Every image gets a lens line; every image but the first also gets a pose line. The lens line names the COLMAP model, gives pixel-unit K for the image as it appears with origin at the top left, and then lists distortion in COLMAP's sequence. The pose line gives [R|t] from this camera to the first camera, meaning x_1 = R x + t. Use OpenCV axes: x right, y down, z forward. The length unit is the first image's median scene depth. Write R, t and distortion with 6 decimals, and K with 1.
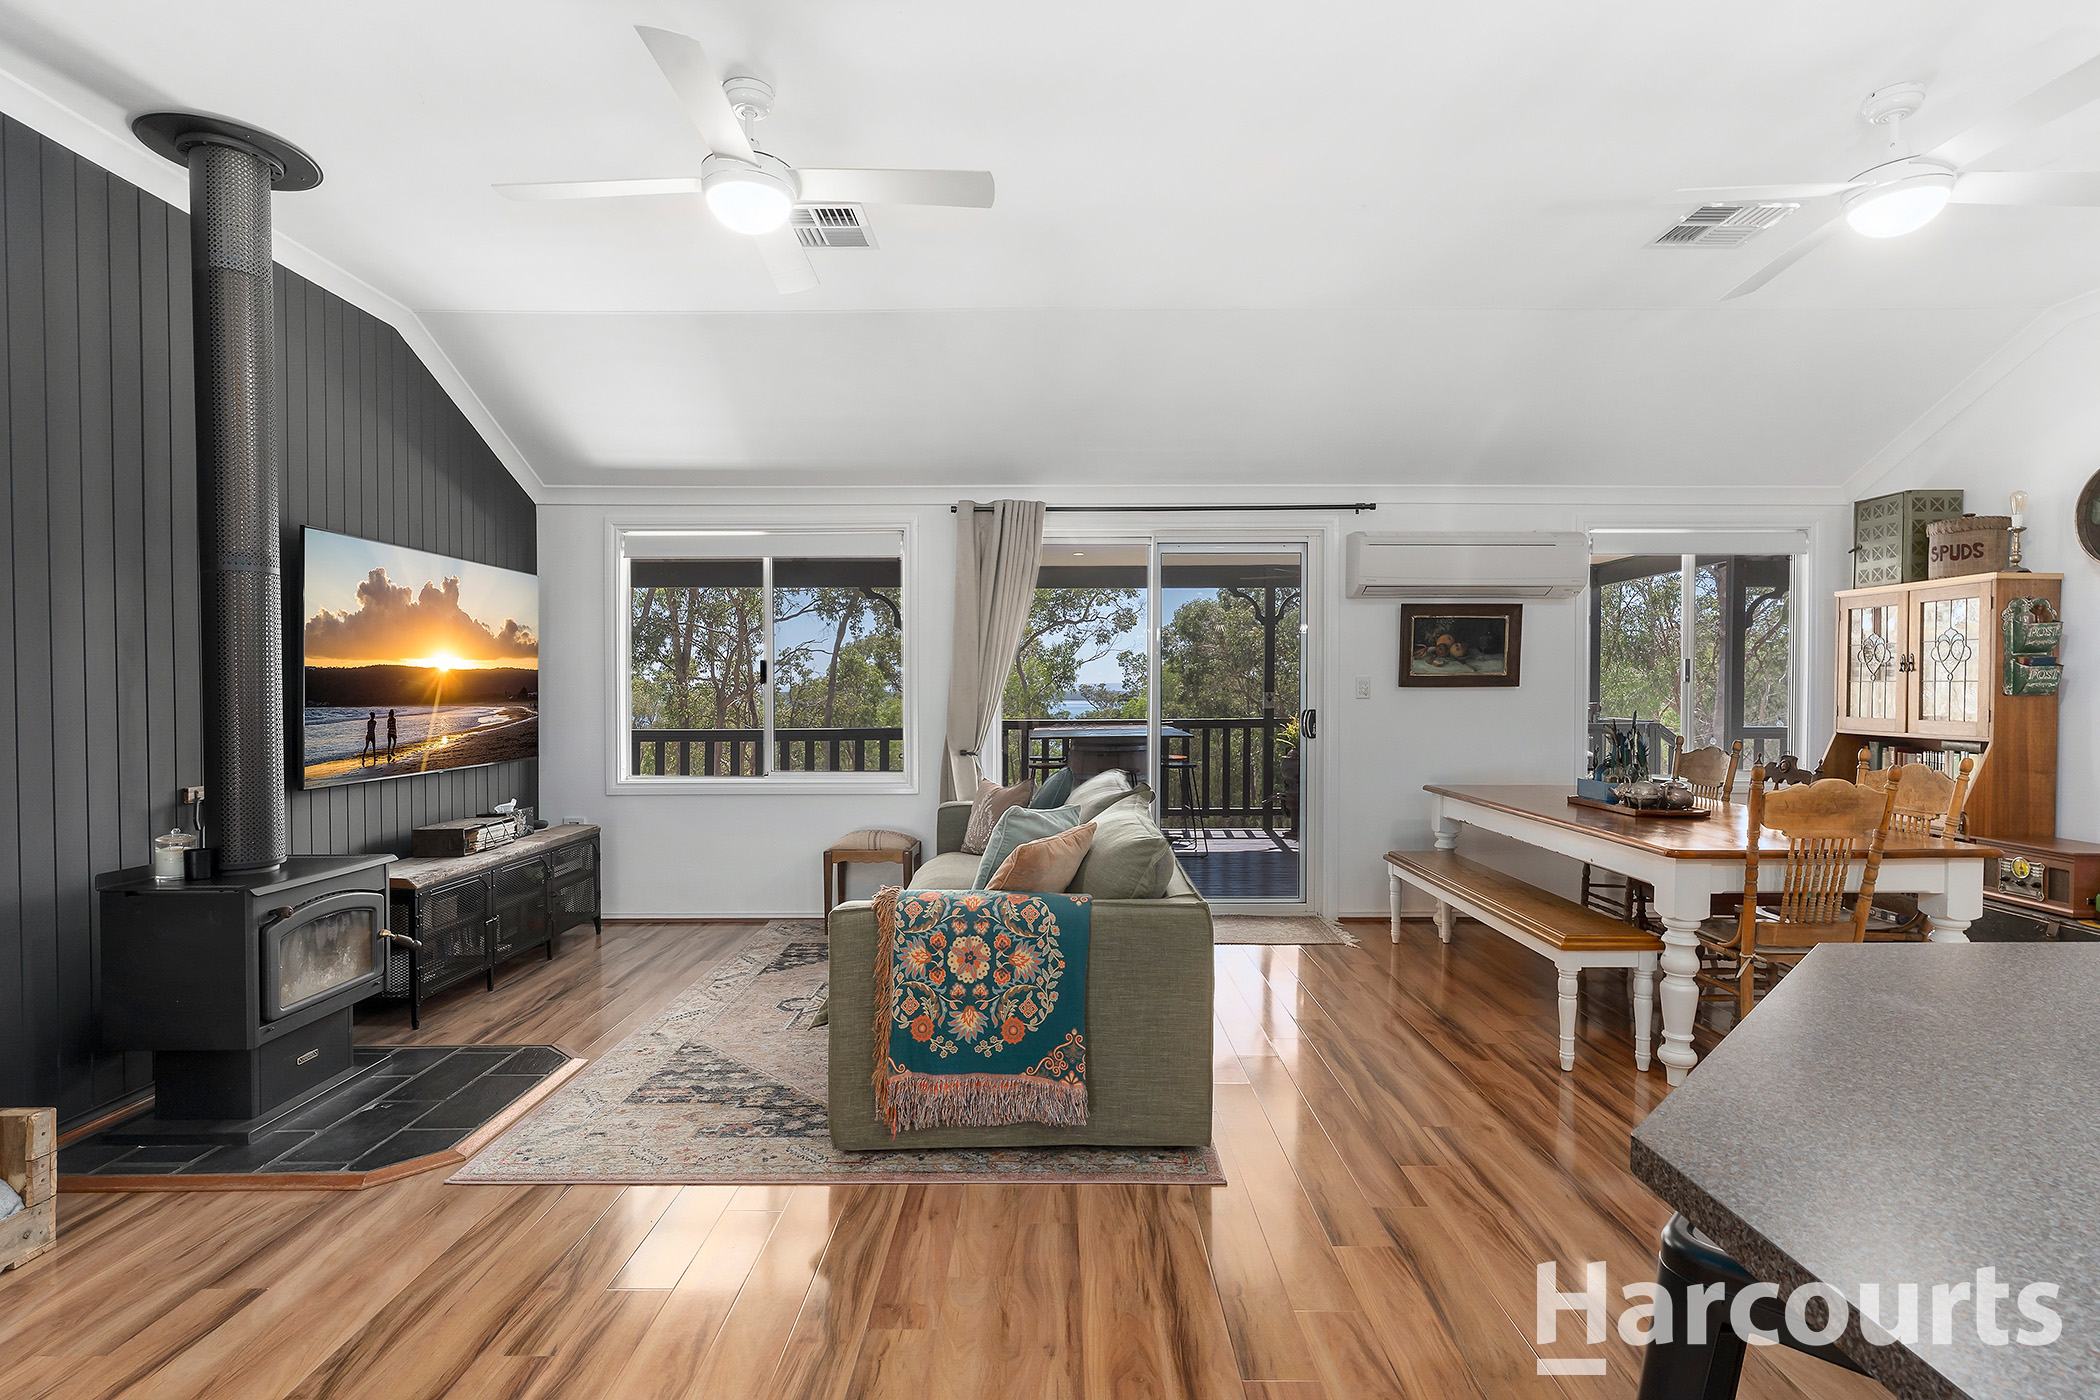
lens RADIAL K [[1012.8, 0, 1051.2], [0, 1012.8, 704.5], [0, 0, 1]] dist [0.000794, -0.000275]
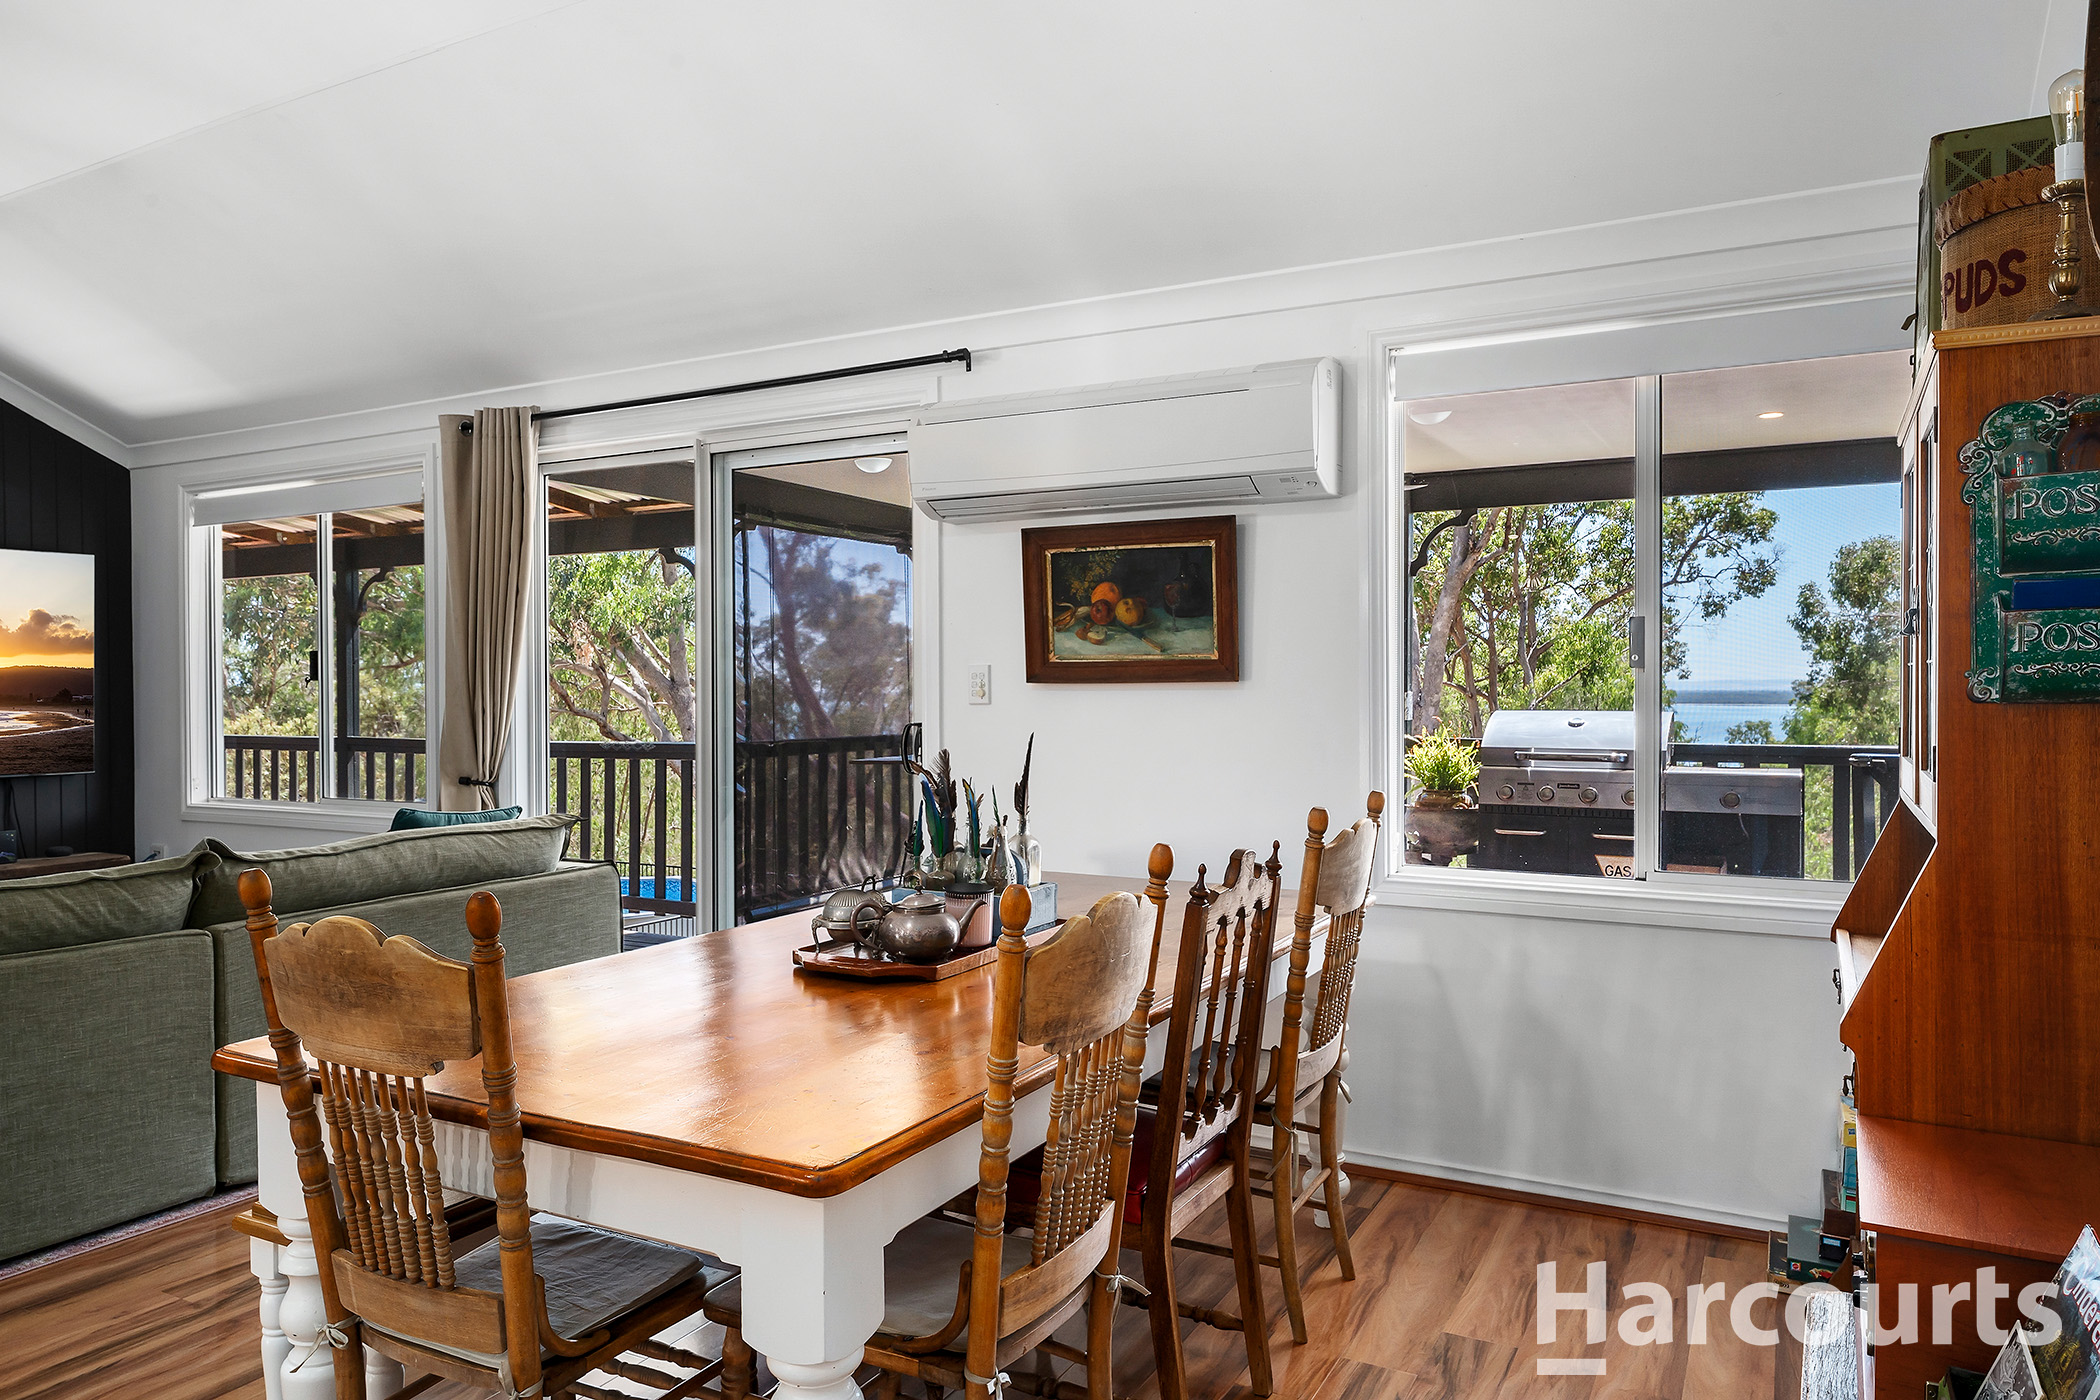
lens RADIAL K [[1383.6, 0, 1055.8], [0, 1383.6, 696.2], [0, 0, 1]] dist [-0.008854, -0.002996]
pose [[0.873853, 0.000319, -0.486189, 0.713000], [-0.005660, 0.999939, -0.009517, -0.004102], [0.486157, 0.011069, 0.873802, 0.369840]]
